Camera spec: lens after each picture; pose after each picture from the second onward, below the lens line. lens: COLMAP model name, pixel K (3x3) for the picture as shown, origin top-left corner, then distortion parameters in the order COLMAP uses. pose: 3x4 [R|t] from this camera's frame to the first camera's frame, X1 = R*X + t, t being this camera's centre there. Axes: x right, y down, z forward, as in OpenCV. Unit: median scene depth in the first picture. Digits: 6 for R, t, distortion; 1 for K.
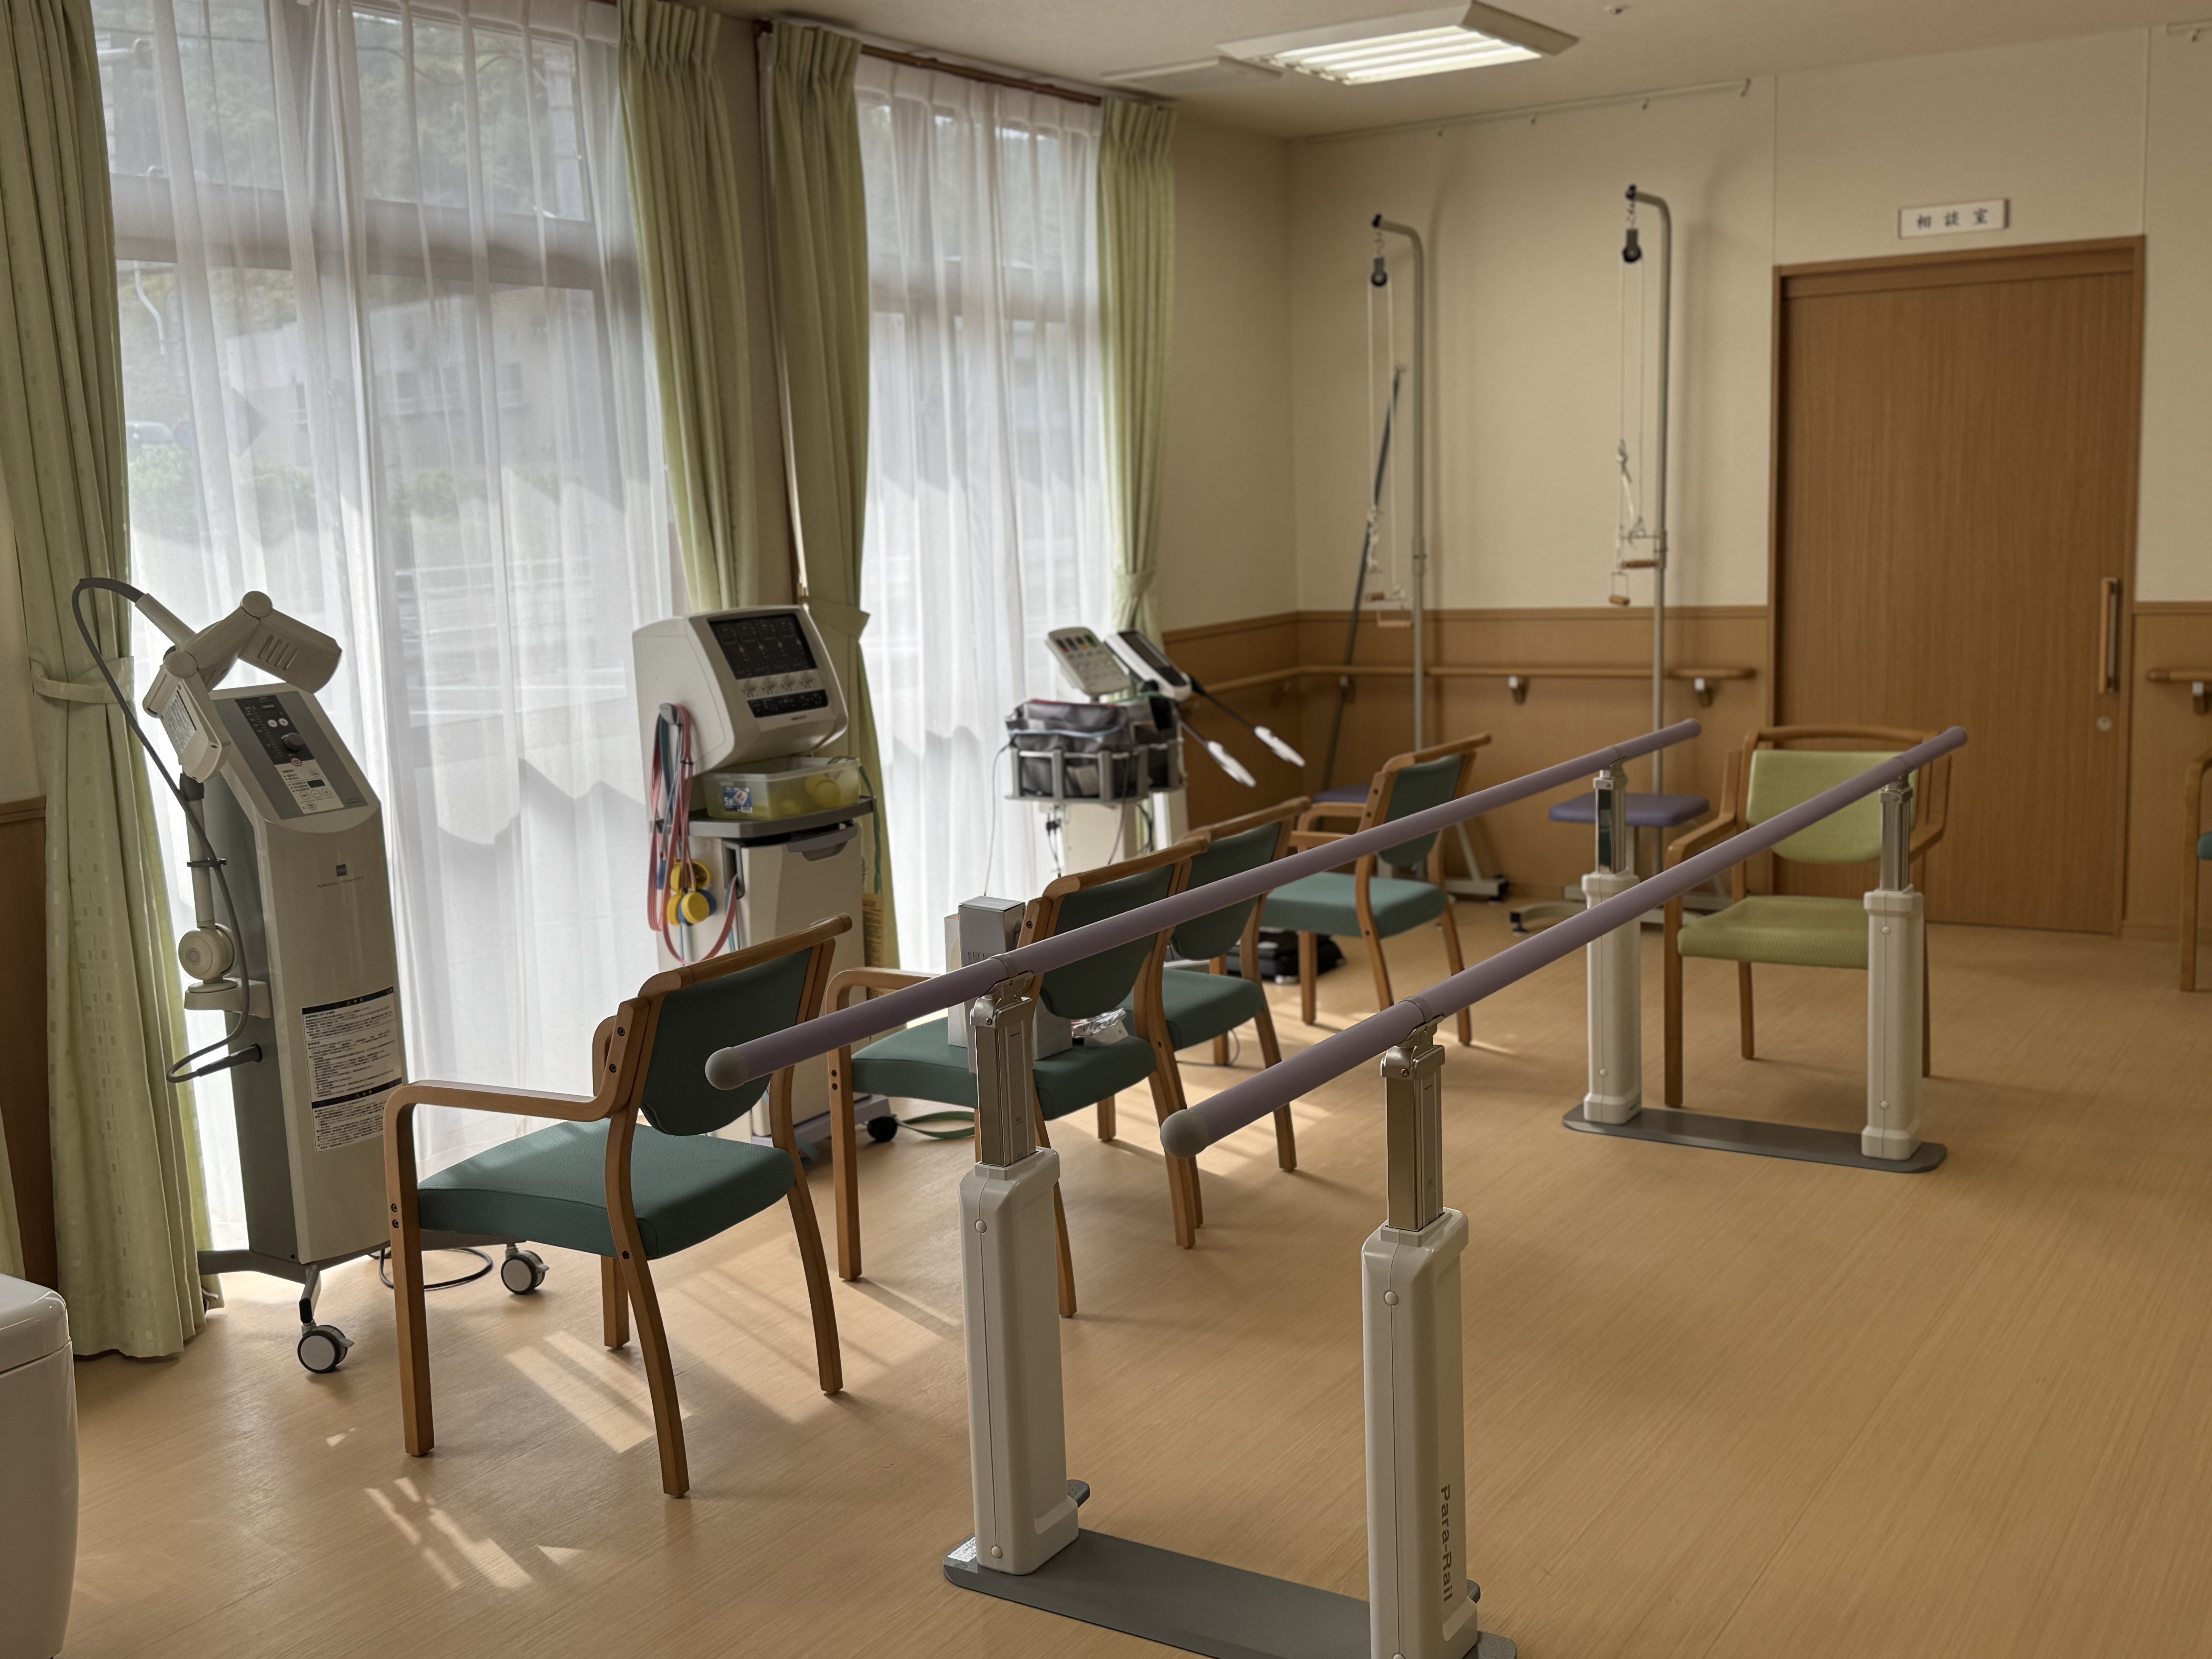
lens RADIAL K [[2245.9, 0, 1106.0], [0, 2245.9, 829.5], [0, 0, 1]] dist [0.315624, -0.616252]
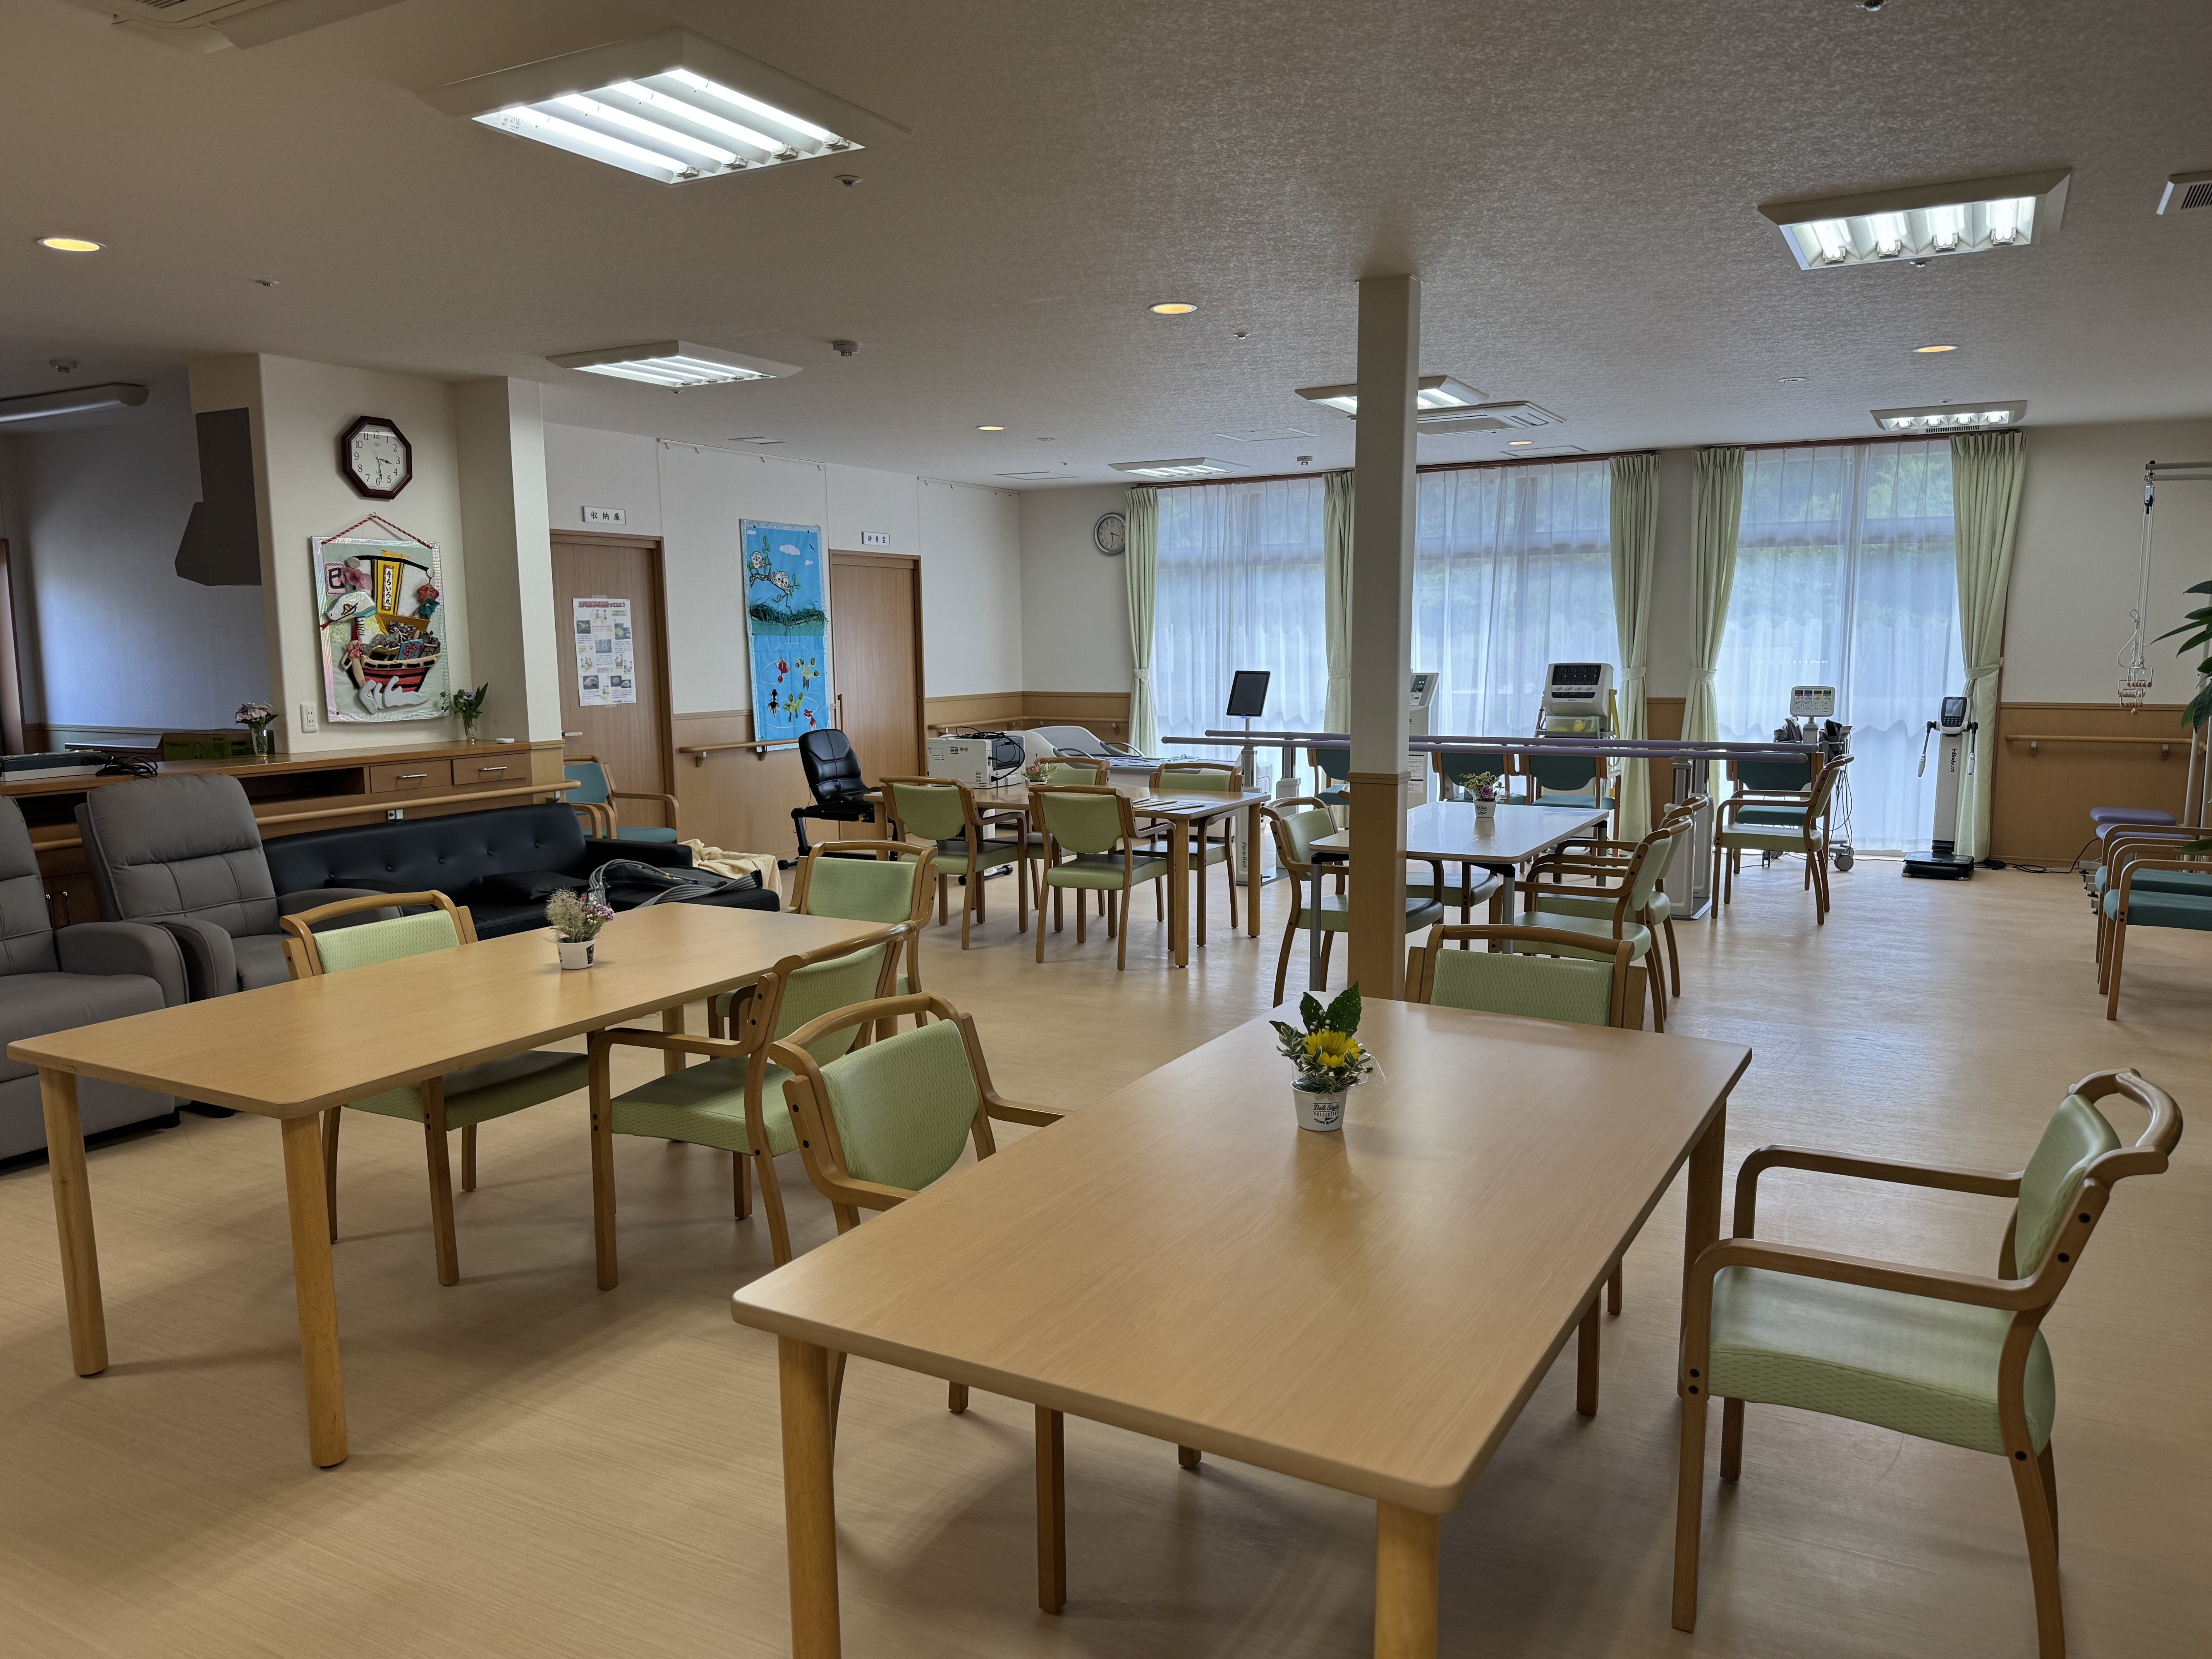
lens RADIAL K [[1587.5, 0, 1106.0], [0, 1587.5, 829.5], [0, 0, 1]] dist [0.053116, -0.001022]
pose [[0.049374, 0.161913, -0.985569, 1.930540], [-0.147146, 0.977184, 0.153164, -0.115075], [0.987882, 0.137461, 0.072072, 0.277410]]
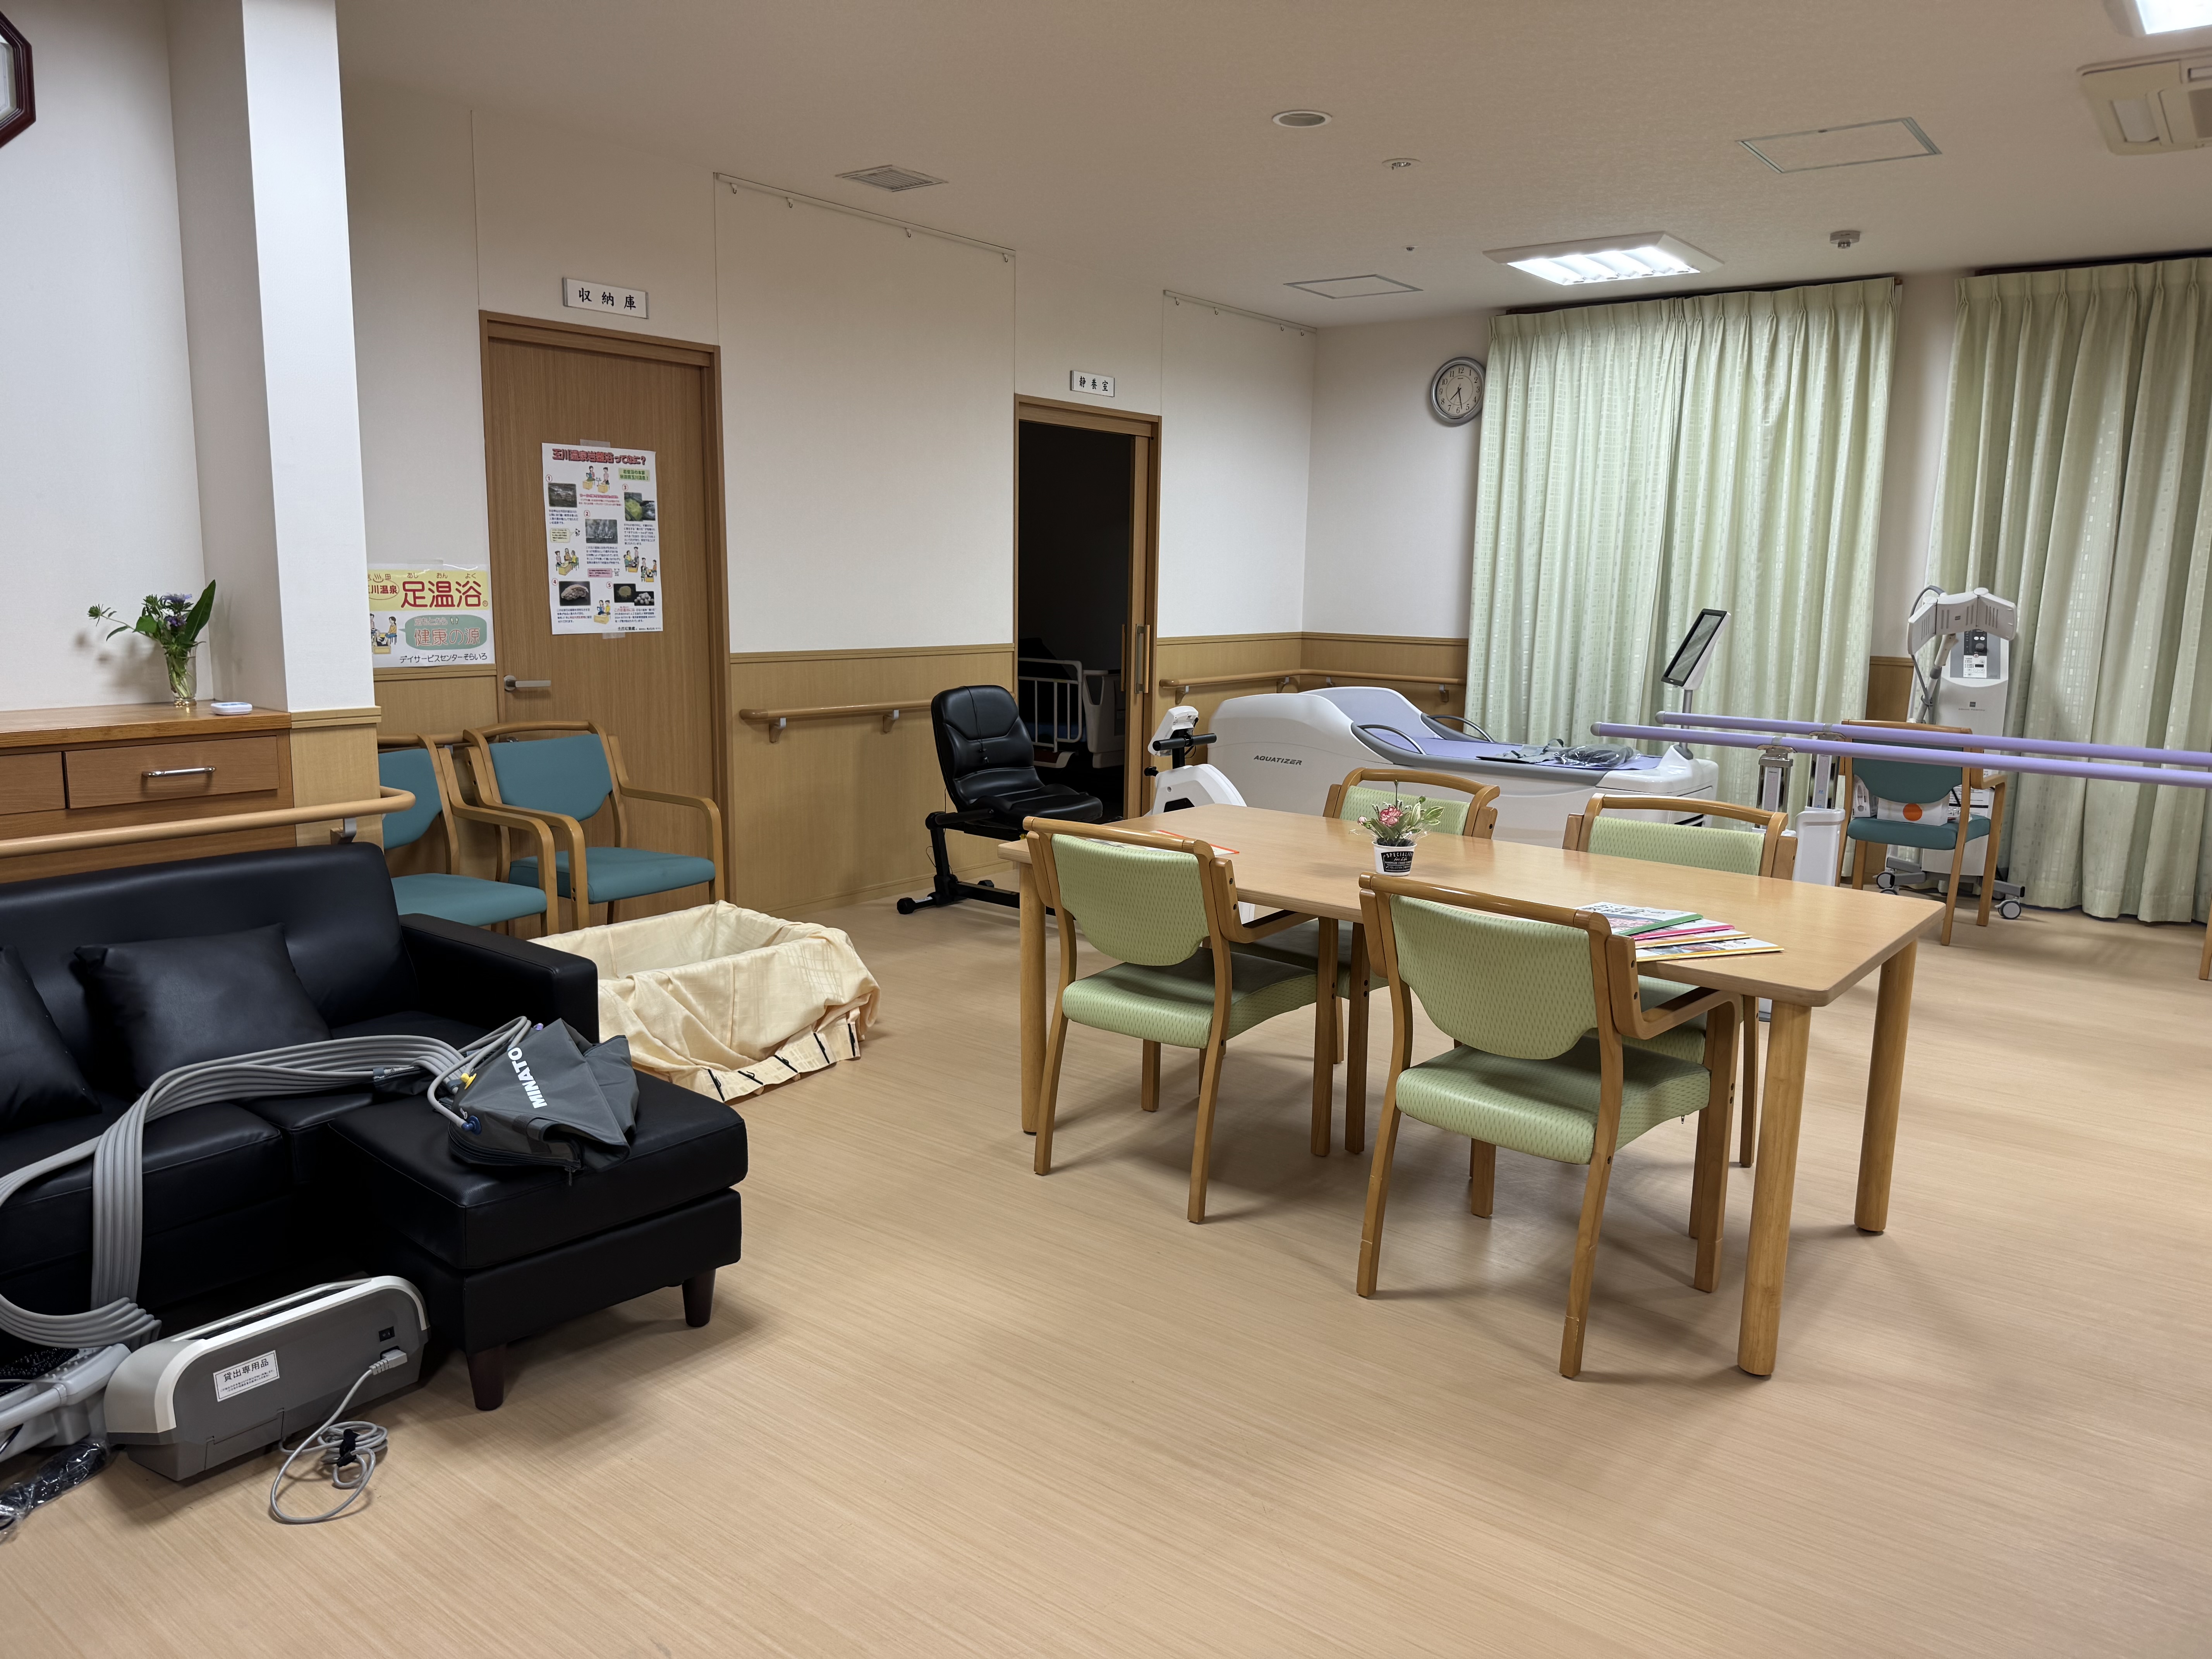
lens RADIAL K [[1561.9, 0, 1111.4], [0, 1561.9, 843.0], [0, 0, 1]] dist [0.050168, -0.071154]
pose [[-0.101776, 0.210548, -0.972271, 1.055004], [-0.169702, 0.959346, 0.225513, -0.046546], [0.980226, 0.187948, -0.061908, 0.242903]]
